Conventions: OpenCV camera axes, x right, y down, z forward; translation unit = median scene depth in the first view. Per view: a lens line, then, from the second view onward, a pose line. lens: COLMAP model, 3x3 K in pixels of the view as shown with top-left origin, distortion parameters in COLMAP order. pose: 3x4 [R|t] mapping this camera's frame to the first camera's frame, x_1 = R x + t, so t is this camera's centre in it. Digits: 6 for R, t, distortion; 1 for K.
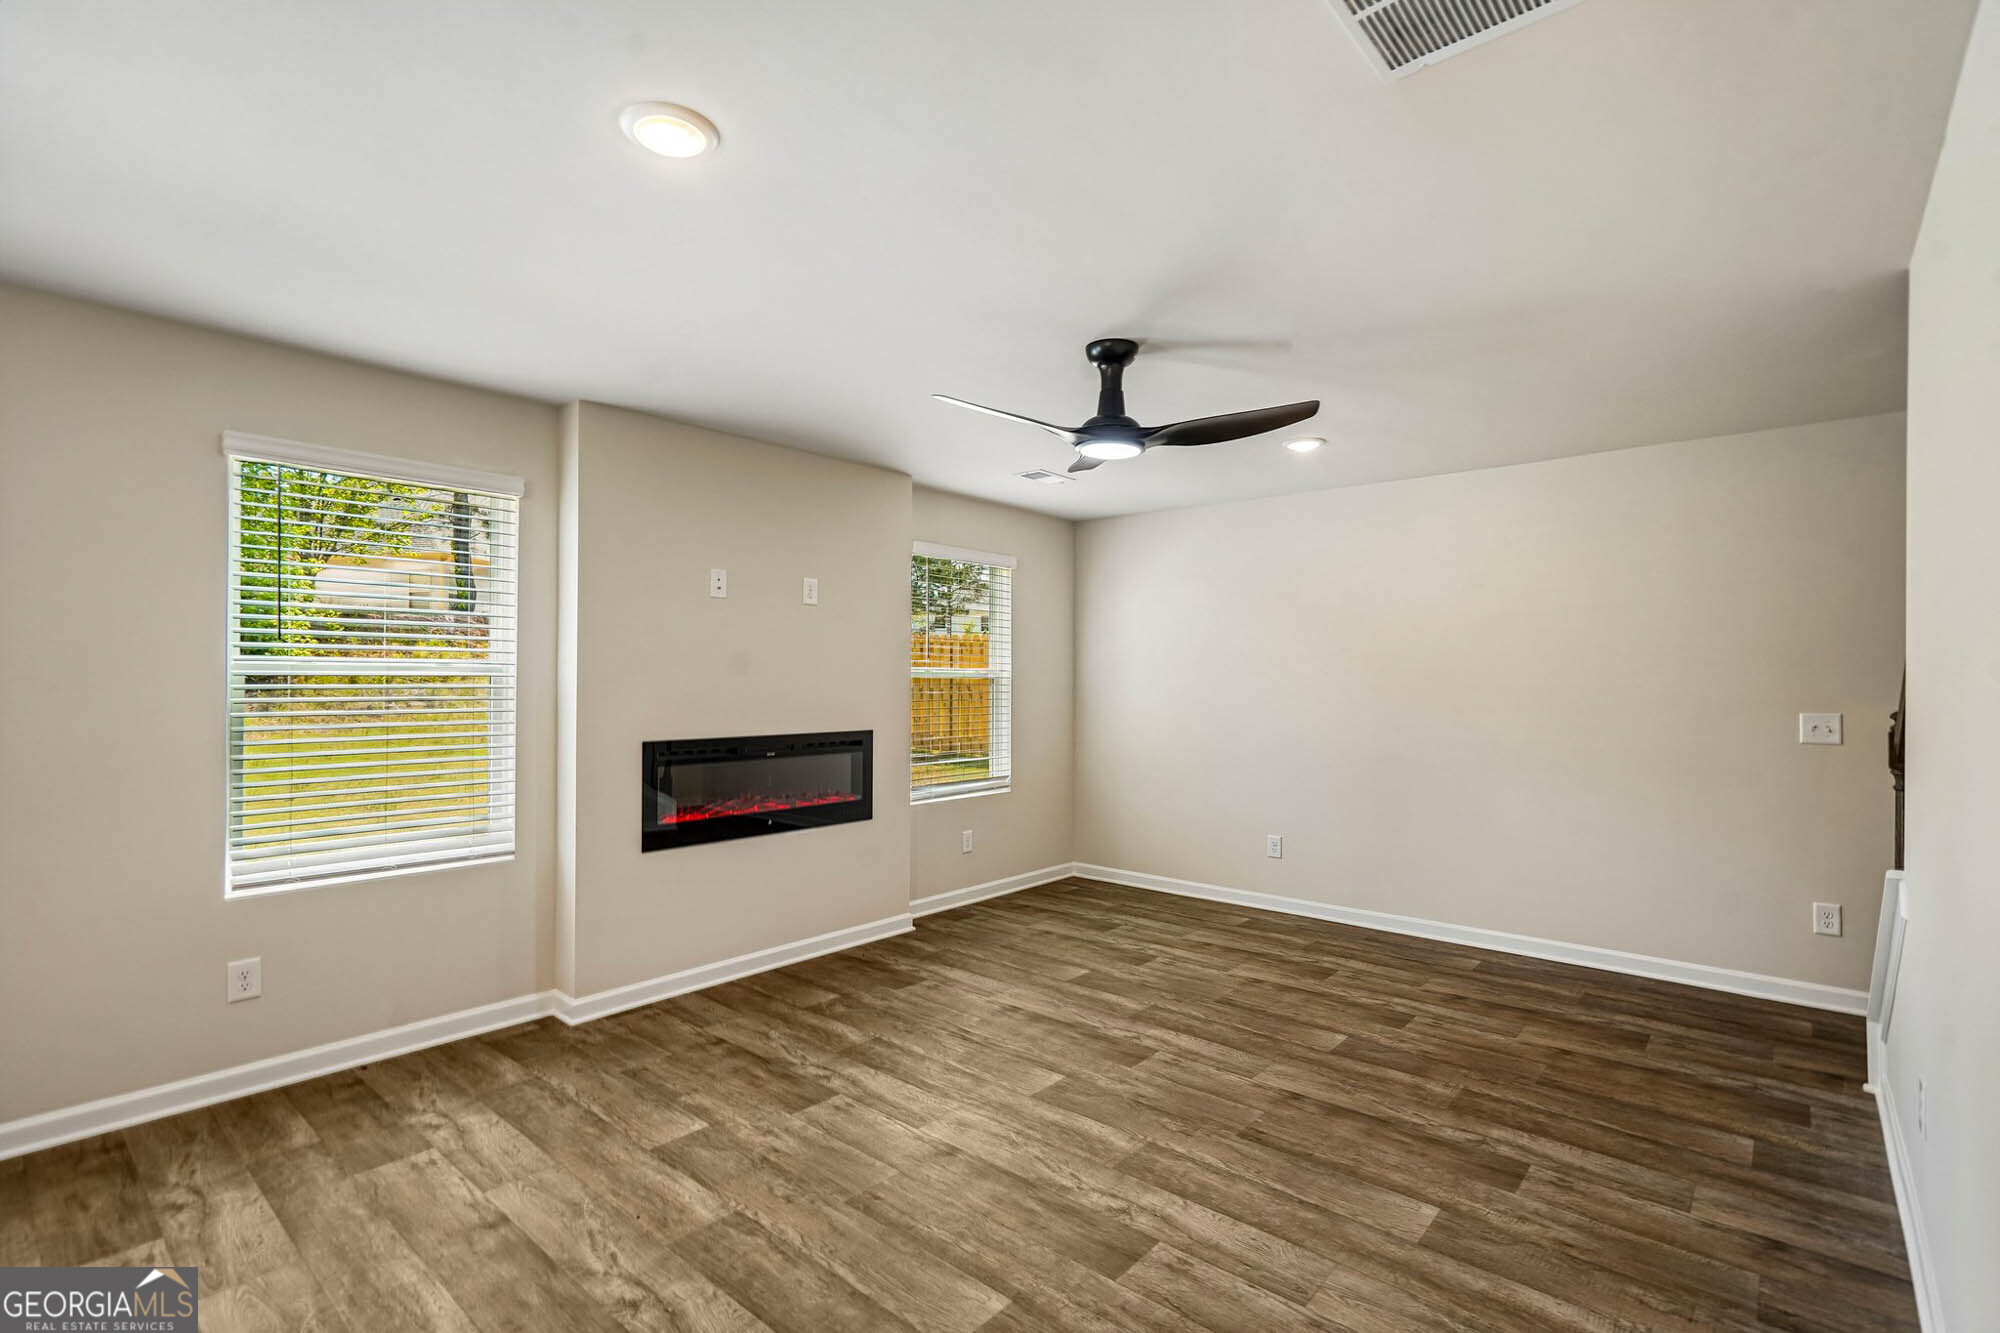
lens RADIAL K [[916.4, 0, 995.2], [0, 916.4, 675.8], [0, 0, 1]] dist [-0.001150, 0.000716]
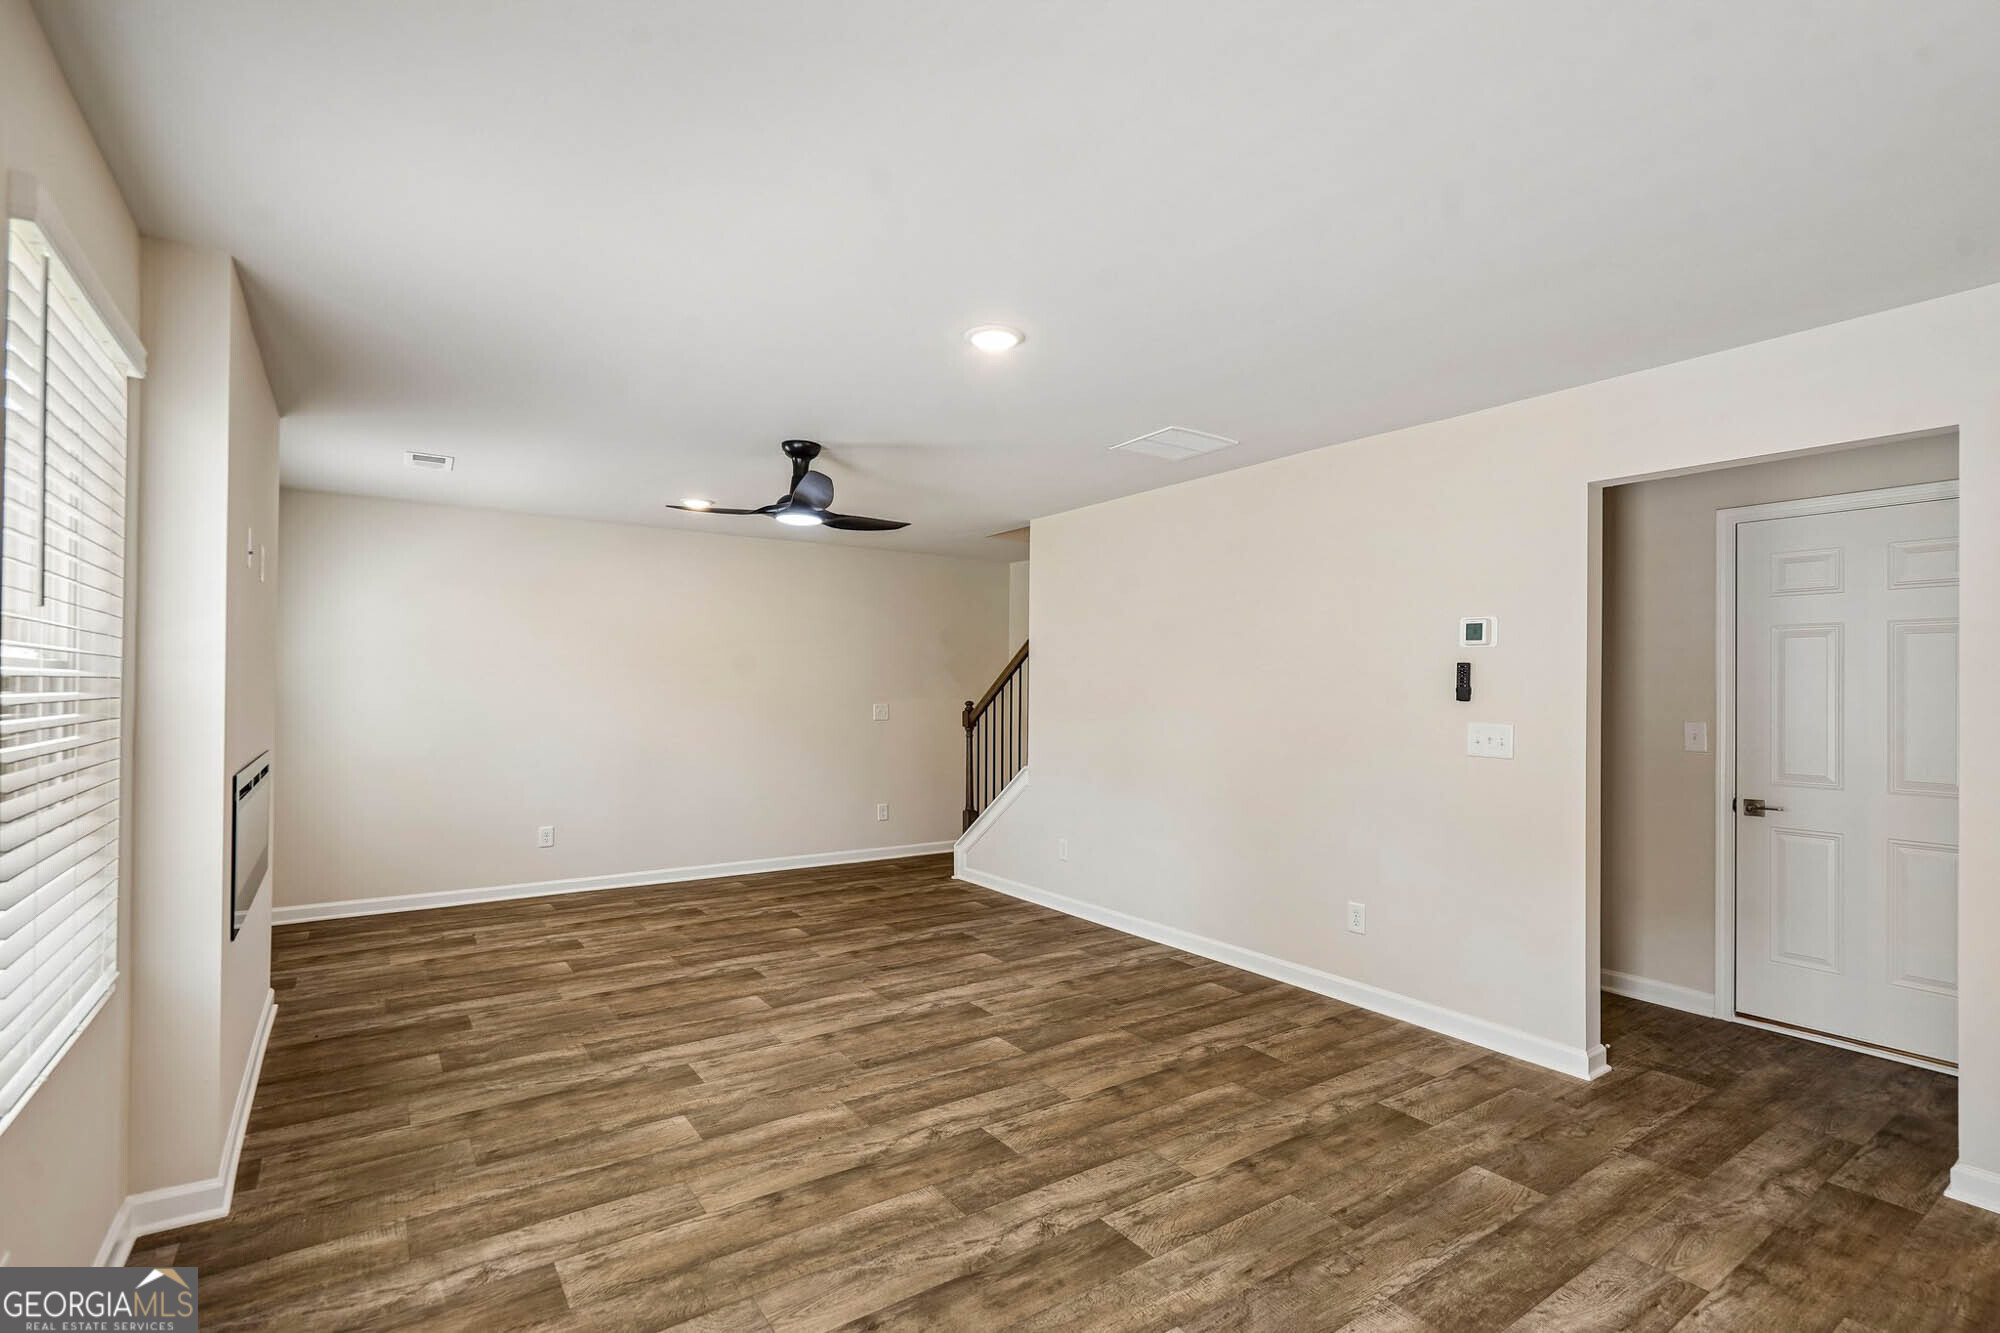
lens RADIAL K [[936.3, 0, 997.5], [0, 936.3, 678.5], [0, 0, 1]] dist [-0.000579, 0.001305]
pose [[0.247298, 0.010161, 0.968886, -1.053167], [-0.012229, 0.999898, -0.007365, -0.001508], [-0.968862, -0.010027, 0.247397, 0.331893]]
